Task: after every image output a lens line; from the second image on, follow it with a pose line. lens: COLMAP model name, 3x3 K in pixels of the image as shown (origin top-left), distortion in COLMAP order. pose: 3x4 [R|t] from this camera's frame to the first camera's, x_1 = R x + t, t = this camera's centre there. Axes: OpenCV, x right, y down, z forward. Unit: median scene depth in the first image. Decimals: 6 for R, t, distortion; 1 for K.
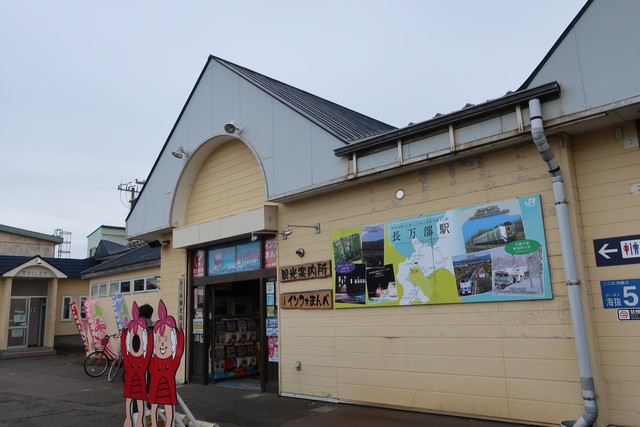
lens RADIAL K [[503.5, 0, 321.1], [0, 503.5, 214.2], [0, 0, 1]] dist [0.000062, -0.000619]
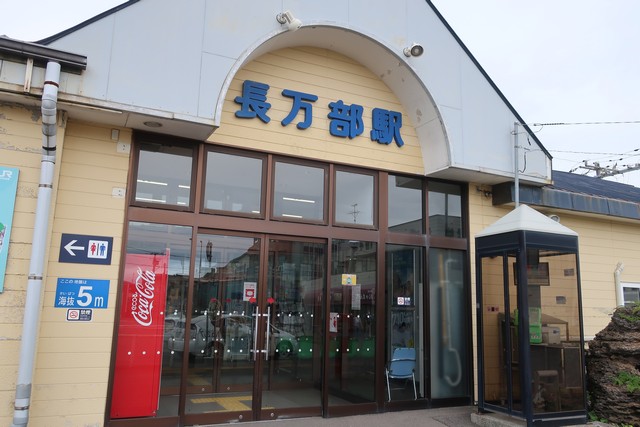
lens RADIAL K [[503.5, 0, 317.3], [0, 503.5, 215.9], [0, 0, 1]] dist [0.000062, -0.000619]
pose [[0.360867, 0.209771, 0.908720, -0.123459], [-0.217568, 0.966426, -0.136693, 0.039204], [-0.906884, -0.148380, 0.394391, 0.187883]]
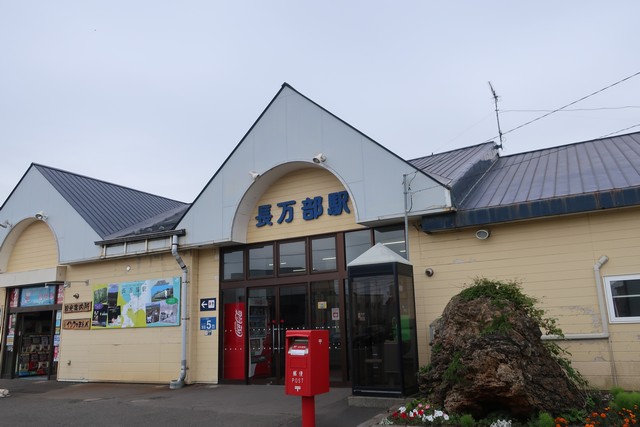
lens RADIAL K [[503.5, 0, 320.8], [0, 503.5, 213.7], [0, 0, 1]] dist [0.000062, -0.000619]
pose [[0.967423, 0.059803, 0.245999, 0.429261], [-0.050970, 0.997811, -0.042127, -0.228231], [-0.247980, 0.028216, 0.968354, -1.145595]]
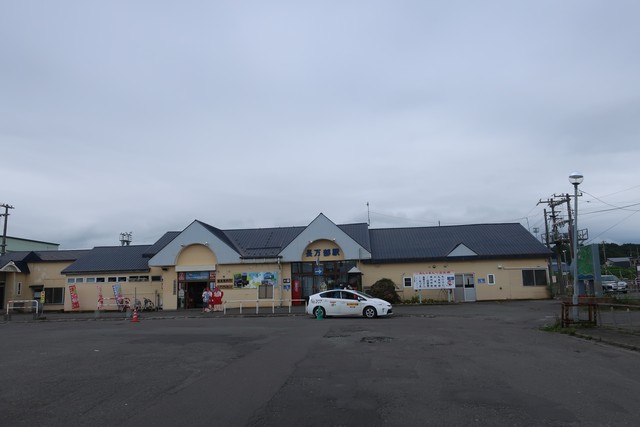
lens RADIAL K [[503.5, 0, 323.3], [0, 503.5, 212.4], [0, 0, 1]] dist [0.000062, -0.000619]
pose [[0.769081, 0.114328, 0.628843, -2.942117], [-0.122812, 0.991972, -0.030147, -0.603971], [-0.627241, -0.054044, 0.776948, -3.923216]]
